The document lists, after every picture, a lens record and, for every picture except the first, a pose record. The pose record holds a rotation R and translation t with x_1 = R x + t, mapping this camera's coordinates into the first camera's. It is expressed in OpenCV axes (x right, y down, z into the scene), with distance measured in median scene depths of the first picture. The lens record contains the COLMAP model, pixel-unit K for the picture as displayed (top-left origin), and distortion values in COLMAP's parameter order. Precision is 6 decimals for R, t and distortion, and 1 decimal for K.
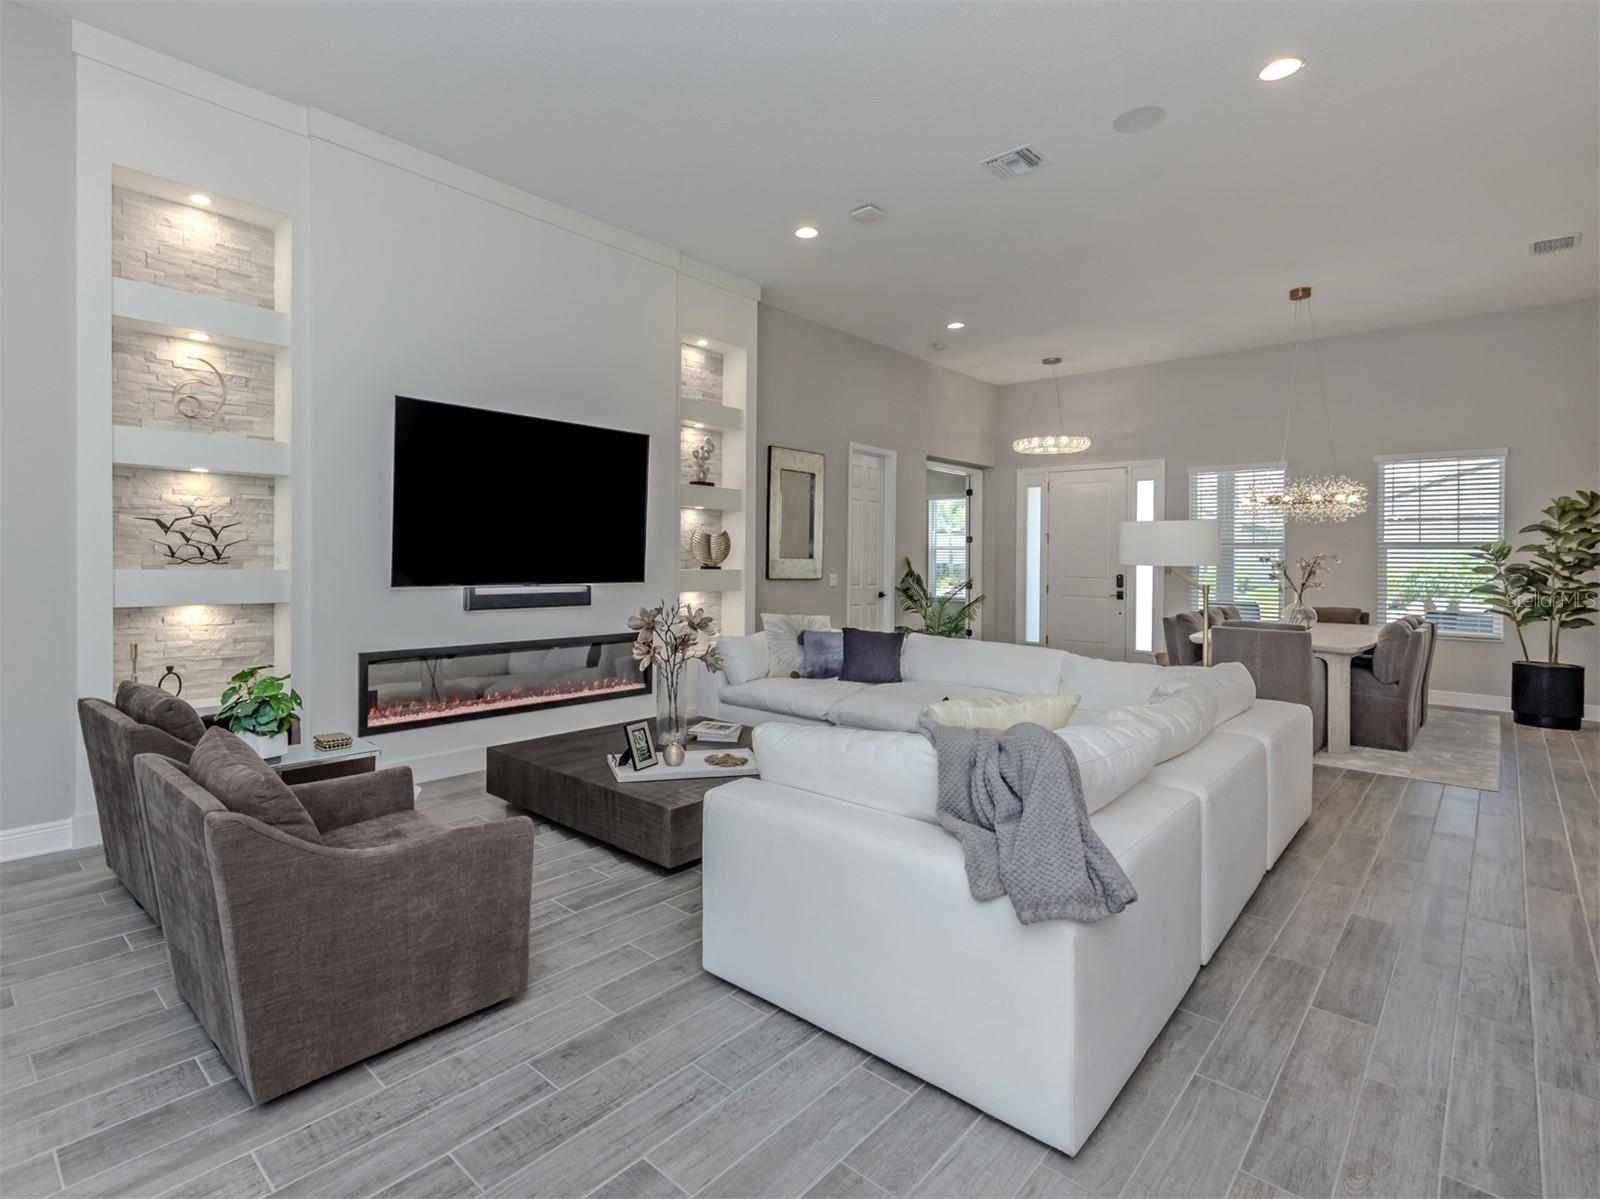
lens RADIAL K [[801.8, 0, 703.4], [0, 801.8, 564.5], [0, 0, 1]] dist [0.007060, -0.000569]
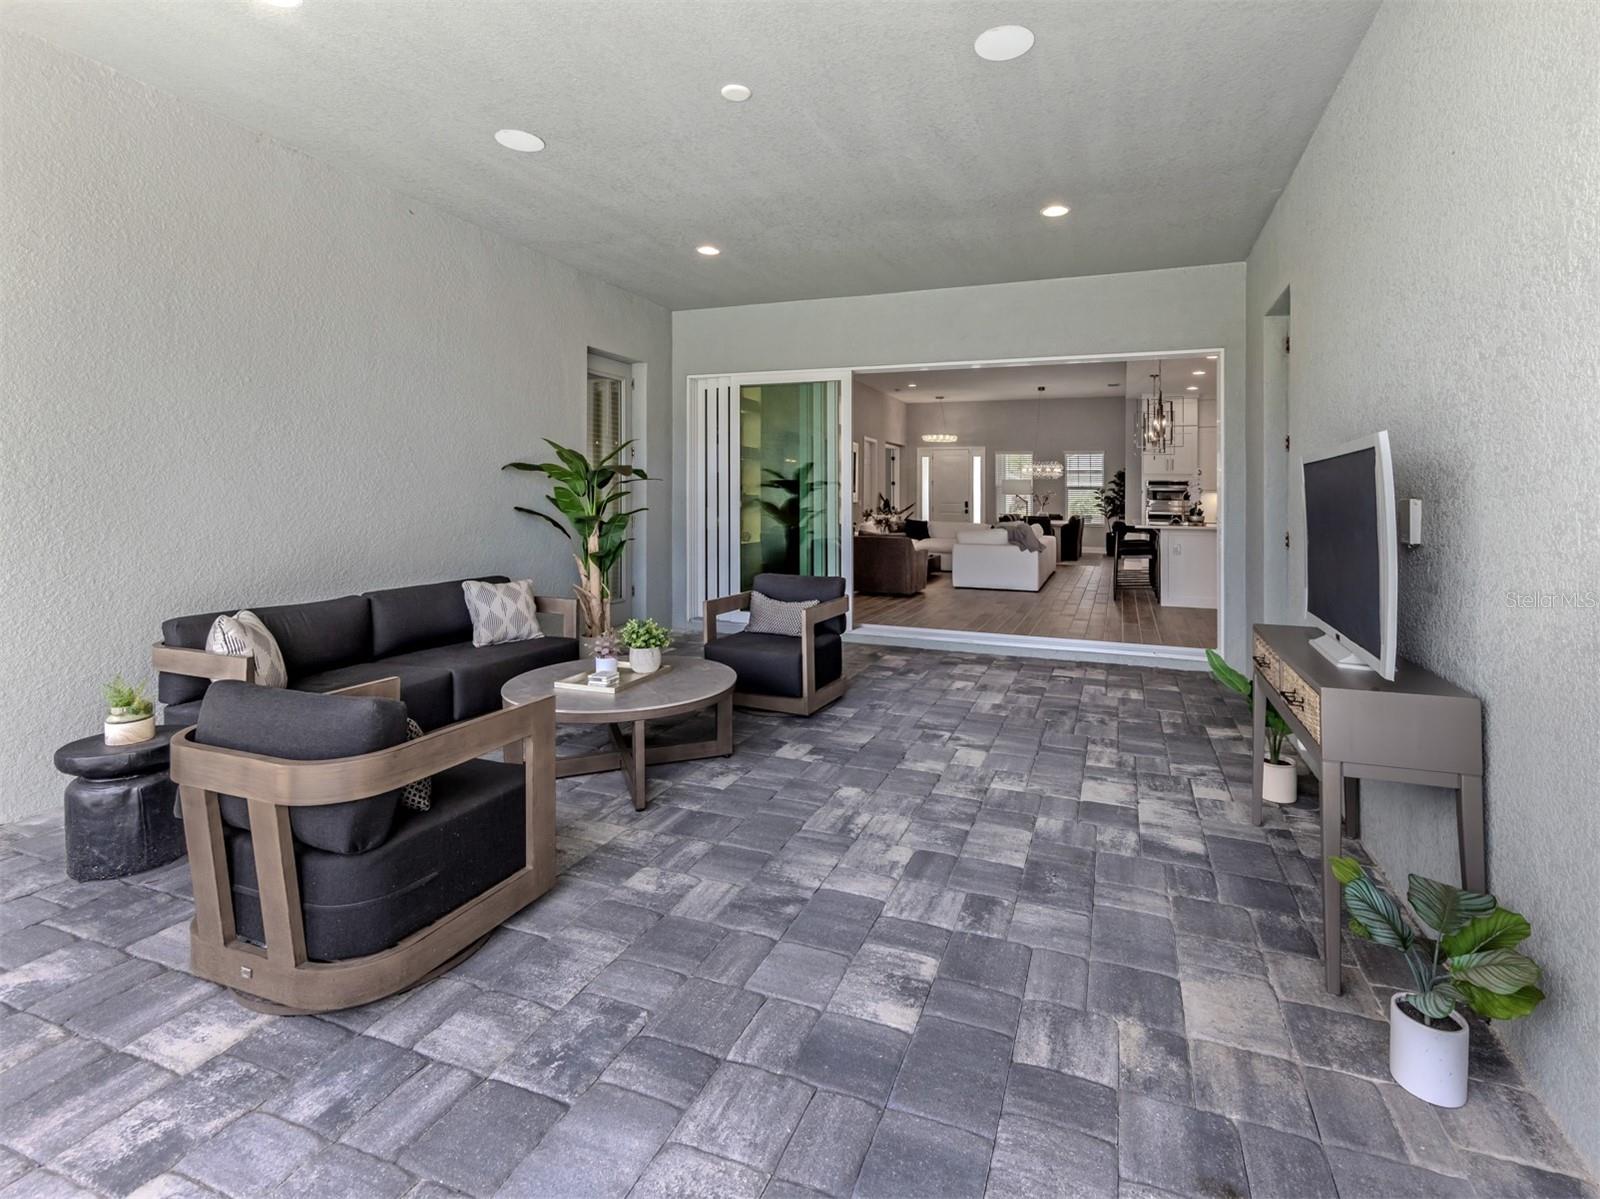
lens RADIAL K [[736.6, 0, 853.1], [0, 736.6, 523.7], [0, 0, 1]] dist [0.016204, 0.000010]
pose [[0.907187, -0.014989, 0.420461, -1.207849], [0.002309, 0.999527, 0.030651, 0.024046], [-0.420722, -0.026836, 0.906793, -1.332732]]
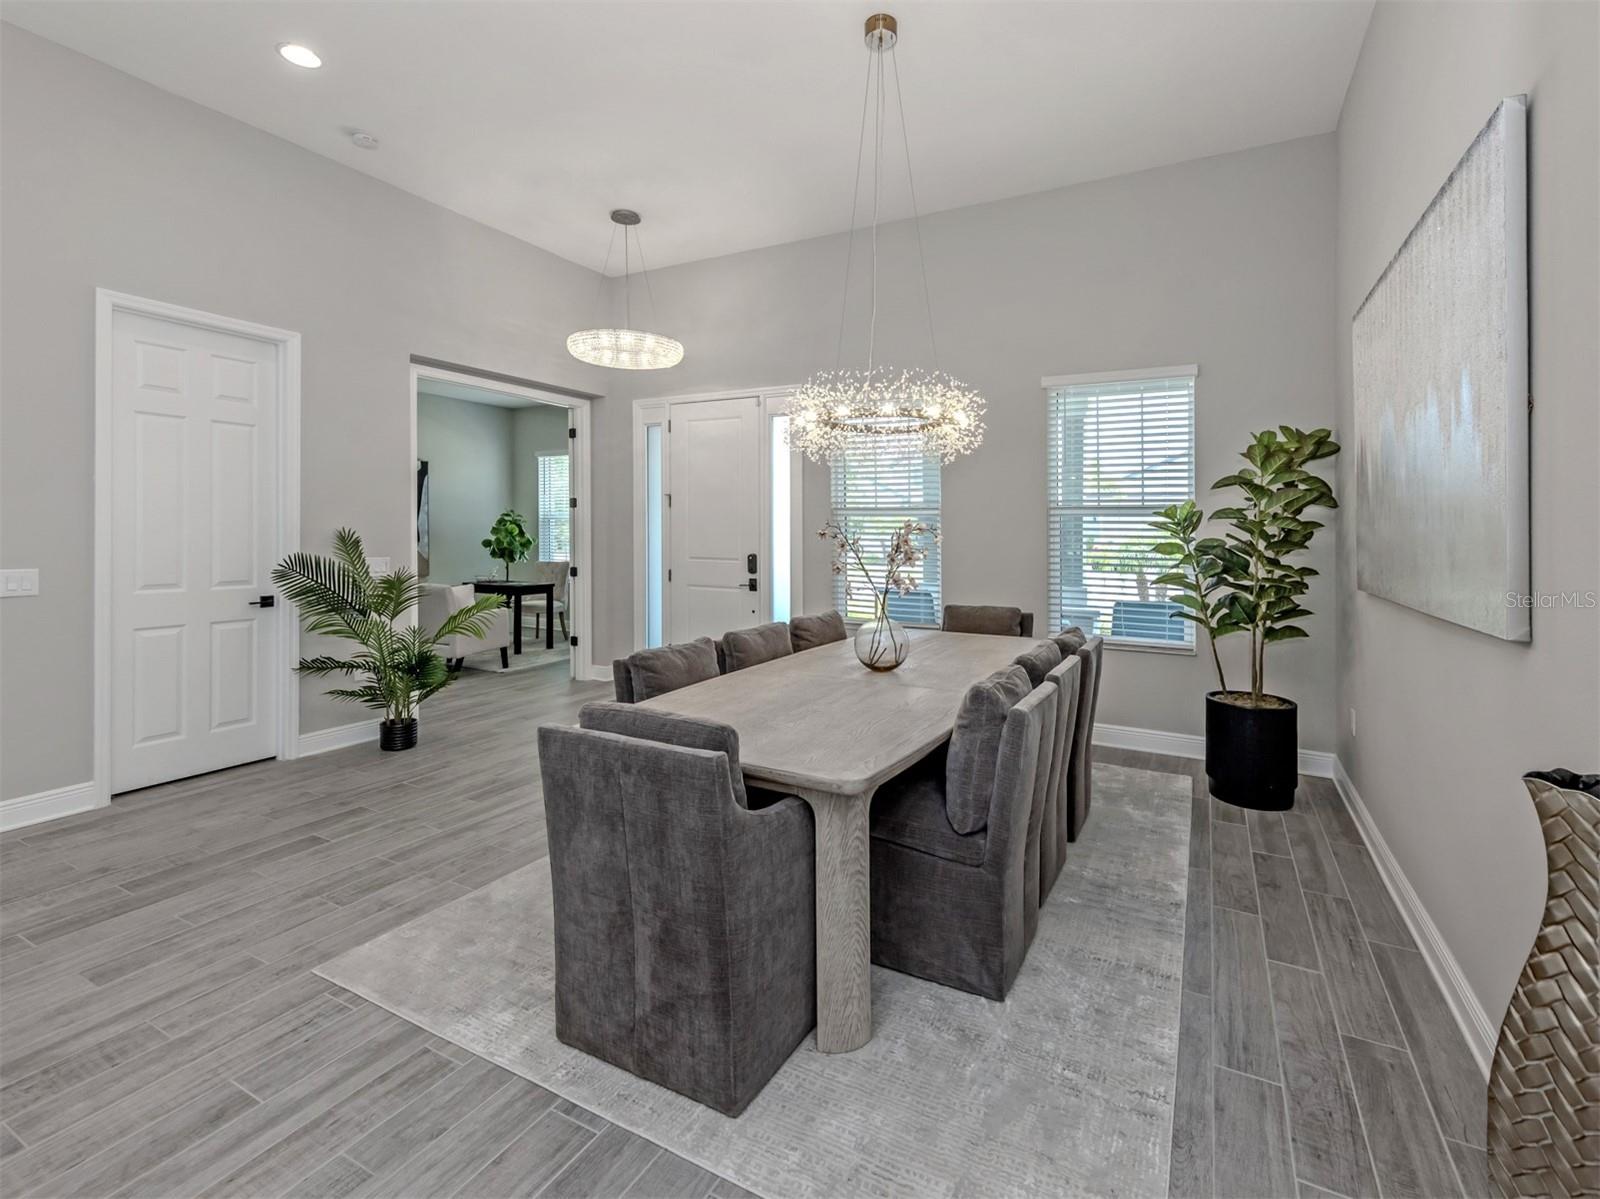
lens RADIAL K [[736.6, 0, 853.1], [0, 736.6, 523.7], [0, 0, 1]] dist [0.016204, 0.000010]
pose [[0.945801, -0.003451, 0.324727, 0.875990], [0.008192, 0.999879, -0.013234, -0.011281], [-0.324642, 0.015177, 0.945715, 0.855686]]
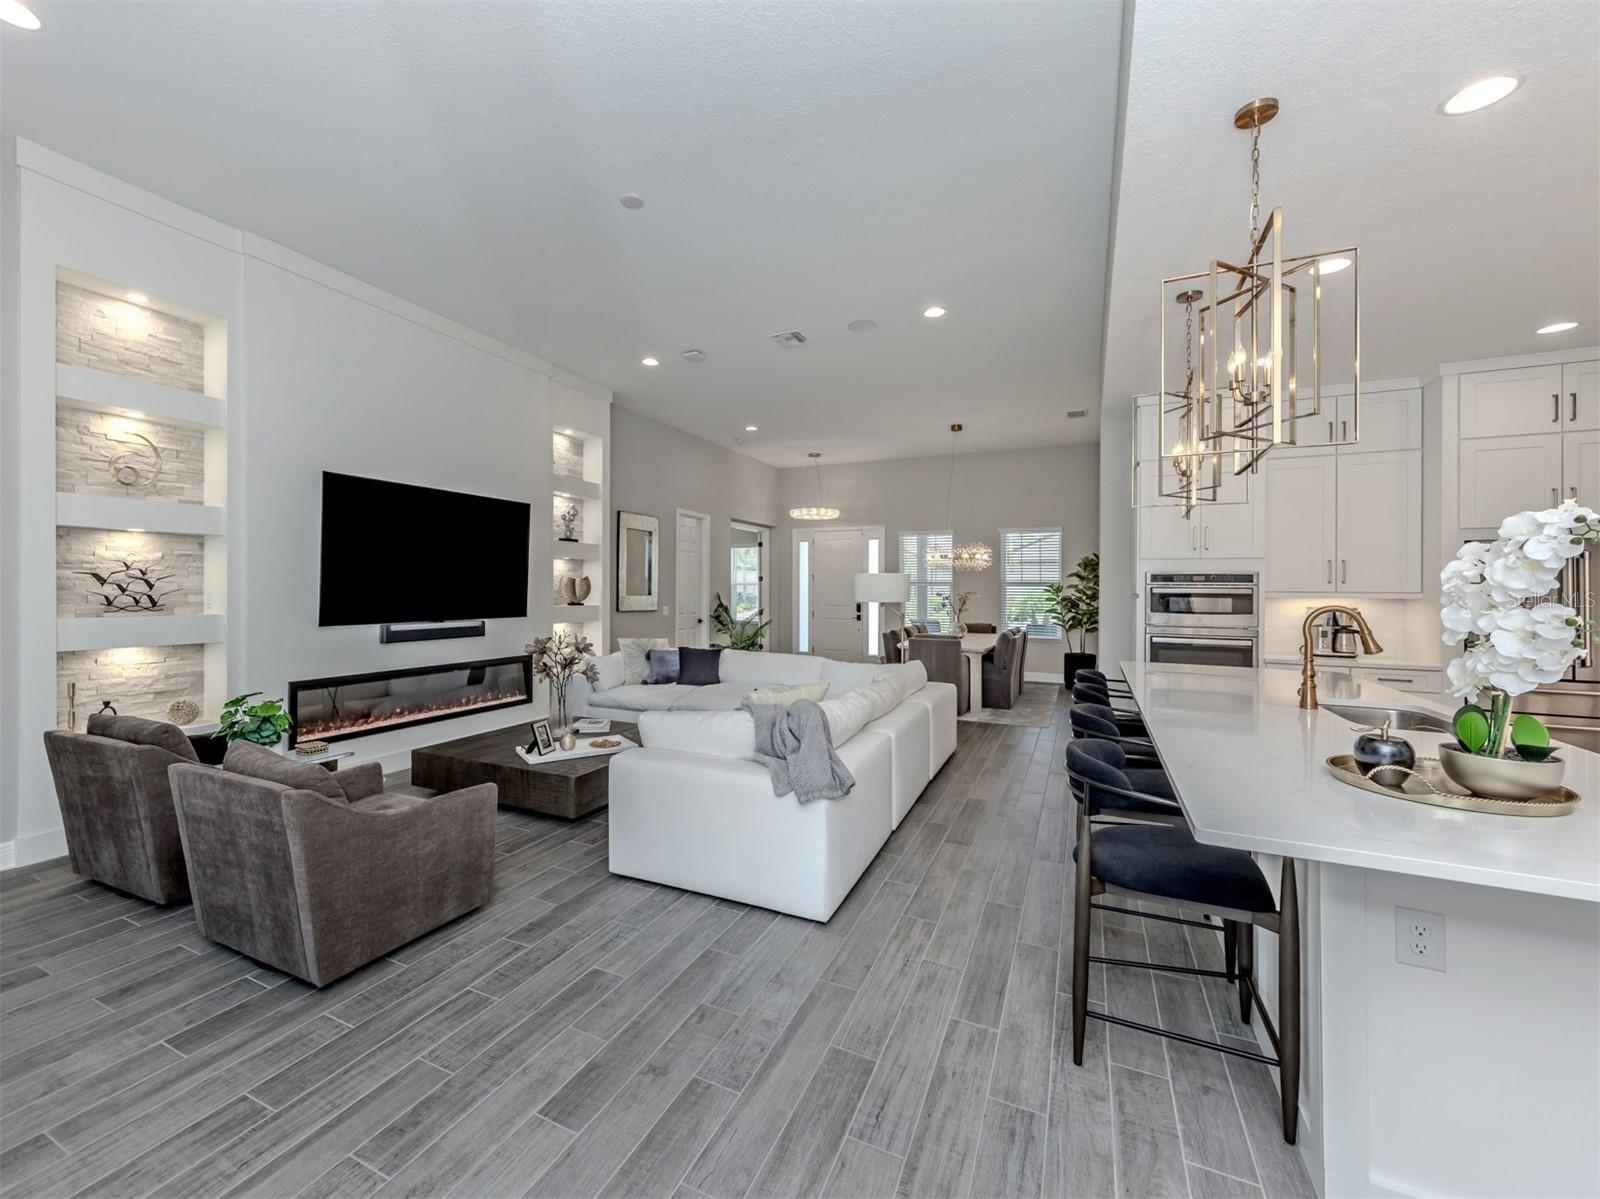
lens RADIAL K [[660.1, 0, 760.9], [0, 660.1, 587.2], [0, 0, 1]] dist [0.002039, 0.000056]
pose [[0.947440, -0.004616, 0.319900, -0.074925], [0.007390, 0.999945, -0.007459, -0.020421], [-0.319848, 0.009431, 0.947422, -0.179236]]
